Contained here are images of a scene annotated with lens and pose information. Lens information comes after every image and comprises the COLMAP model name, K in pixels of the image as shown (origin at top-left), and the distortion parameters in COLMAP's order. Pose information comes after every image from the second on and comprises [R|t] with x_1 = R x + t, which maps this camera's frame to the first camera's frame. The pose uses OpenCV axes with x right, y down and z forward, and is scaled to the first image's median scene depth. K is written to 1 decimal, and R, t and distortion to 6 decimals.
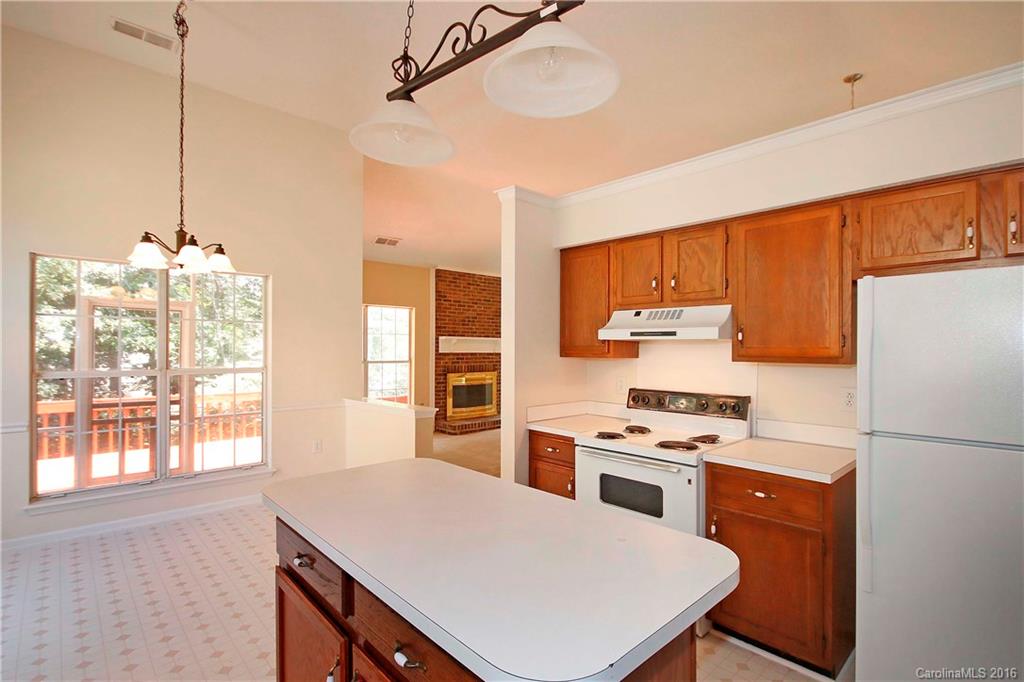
lens RADIAL K [[495.4, 0, 513.1], [0, 495.4, 351.9], [0, 0, 1]] dist [-0.000345, -0.000127]
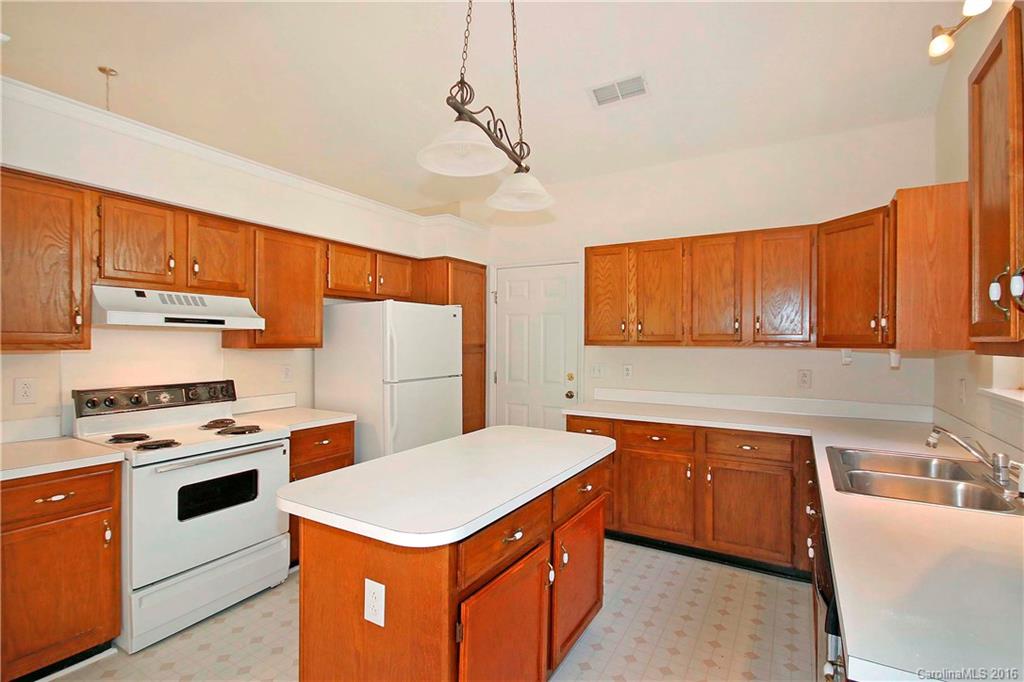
lens RADIAL K [[504.1, 0, 506.5], [0, 504.1, 336.8], [0, 0, 1]] dist [0.002073, -0.000022]
pose [[-0.290780, -0.004112, 0.956781, -0.800159], [-0.003769, 0.999988, 0.003152, -0.012435], [-0.956783, -0.002689, -0.290792, 0.733318]]
